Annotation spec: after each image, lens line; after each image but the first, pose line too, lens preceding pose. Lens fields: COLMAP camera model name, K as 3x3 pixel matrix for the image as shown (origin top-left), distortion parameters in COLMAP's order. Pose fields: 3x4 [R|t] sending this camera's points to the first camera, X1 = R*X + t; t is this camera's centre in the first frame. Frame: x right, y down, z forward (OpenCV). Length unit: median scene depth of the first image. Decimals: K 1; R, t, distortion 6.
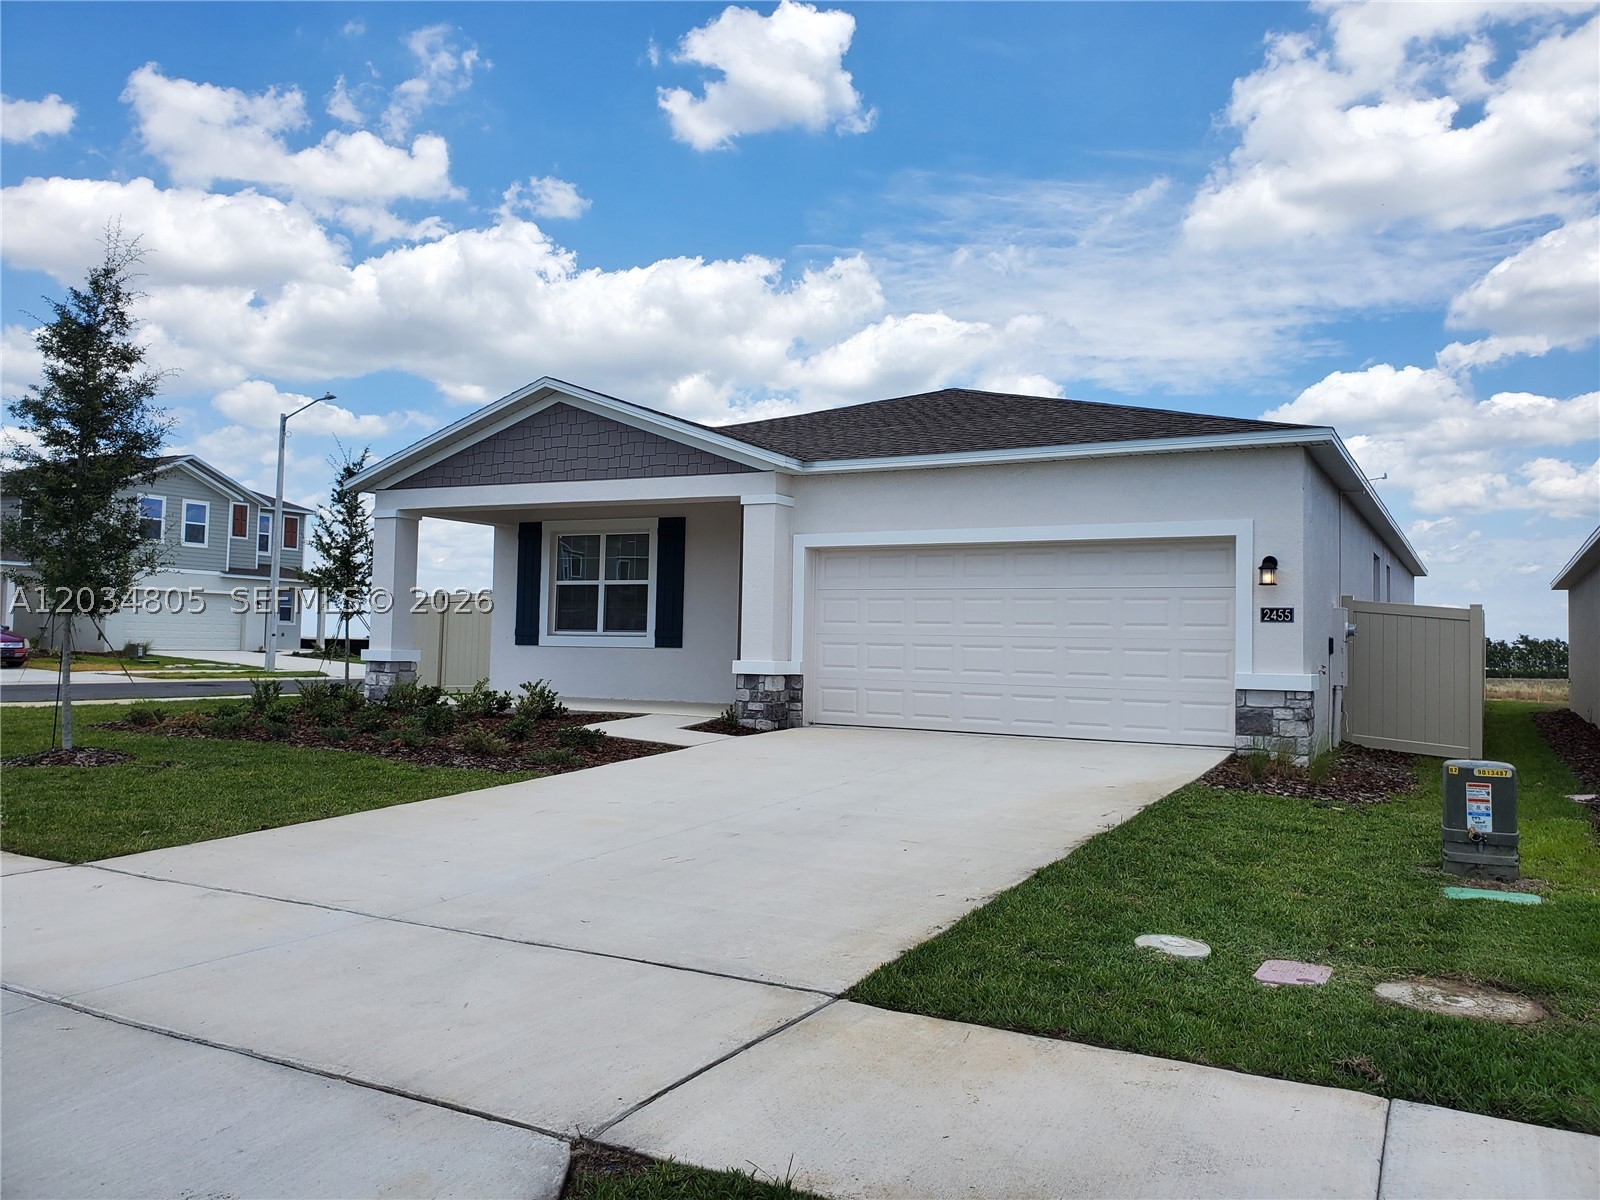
lens RADIAL K [[1207.8, 0, 800.0], [0, 1207.8, 600.0], [0, 0, 1]] dist [-0.000024, -0.000302]
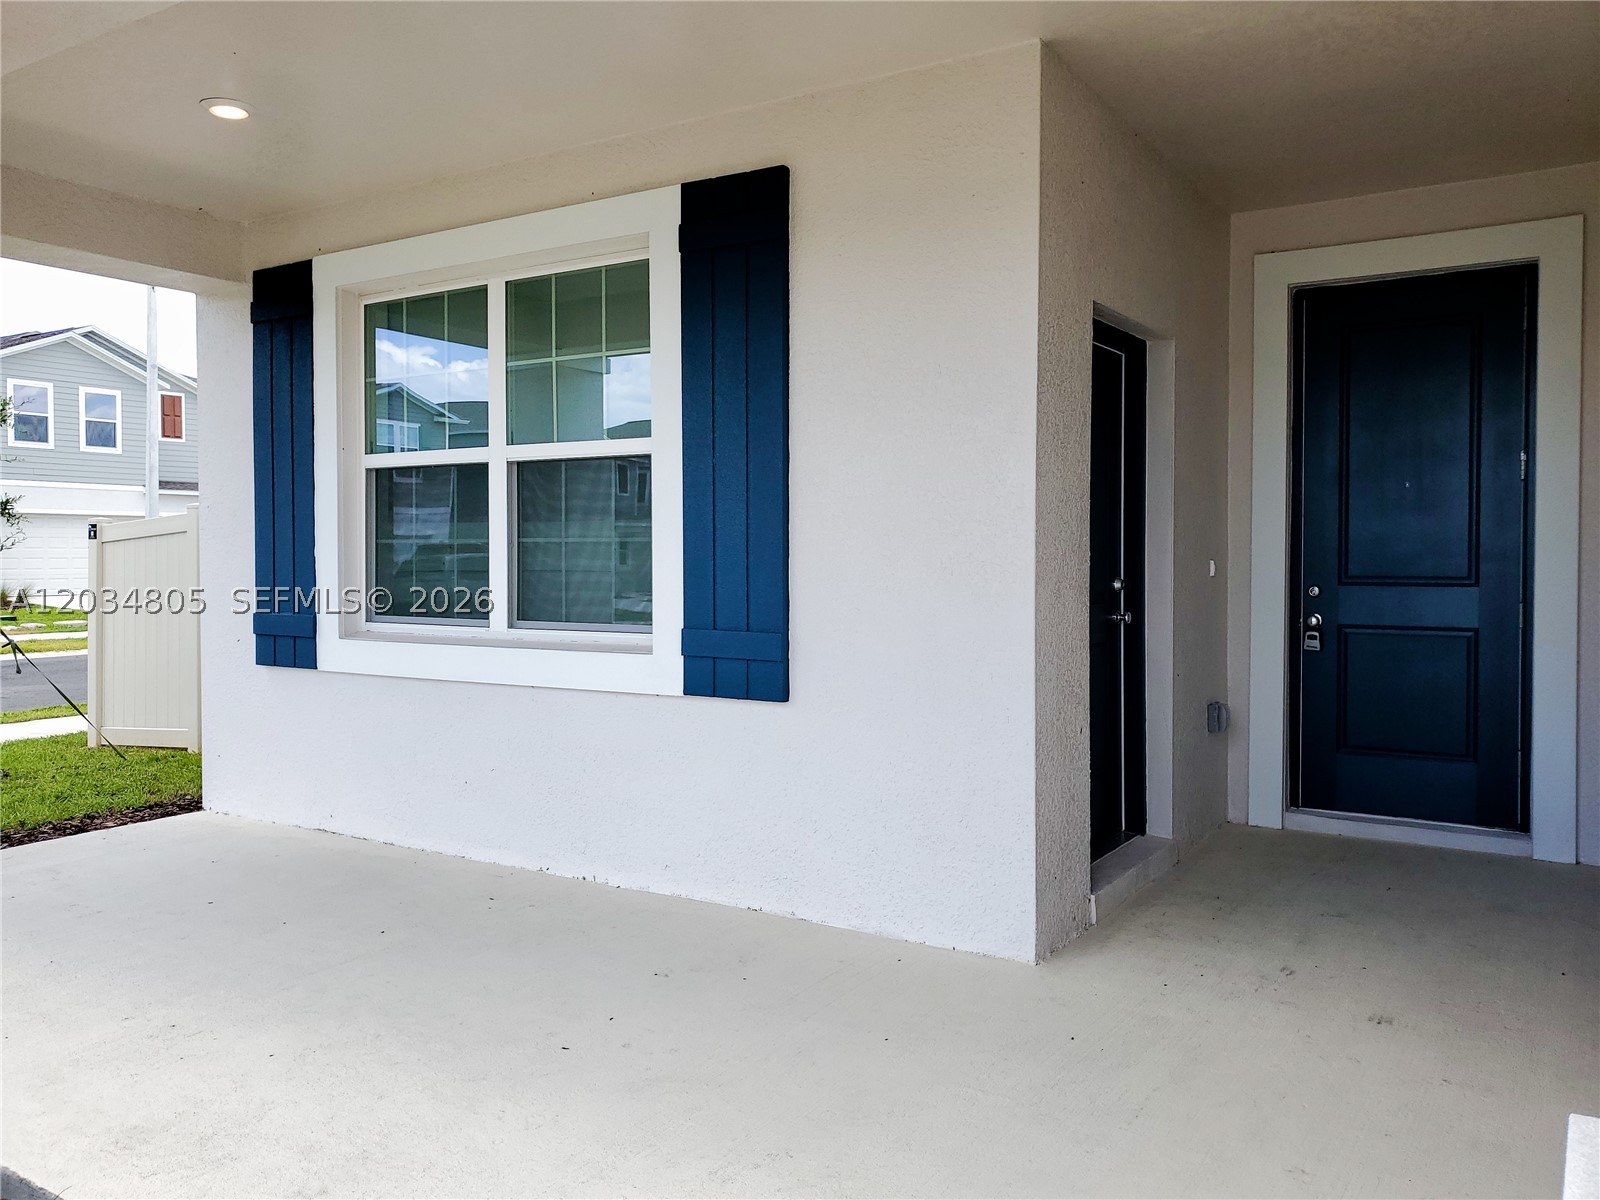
lens RADIAL K [[1268.5, 0, 800.0], [0, 1268.5, 600.0], [0, 0, 1]] dist [-0.001151, -0.001423]
pose [[0.996993, -0.020435, -0.074744, -0.069306], [0.025868, 0.997036, 0.072457, -0.000108], [0.073042, -0.074172, 0.994567, 0.685552]]
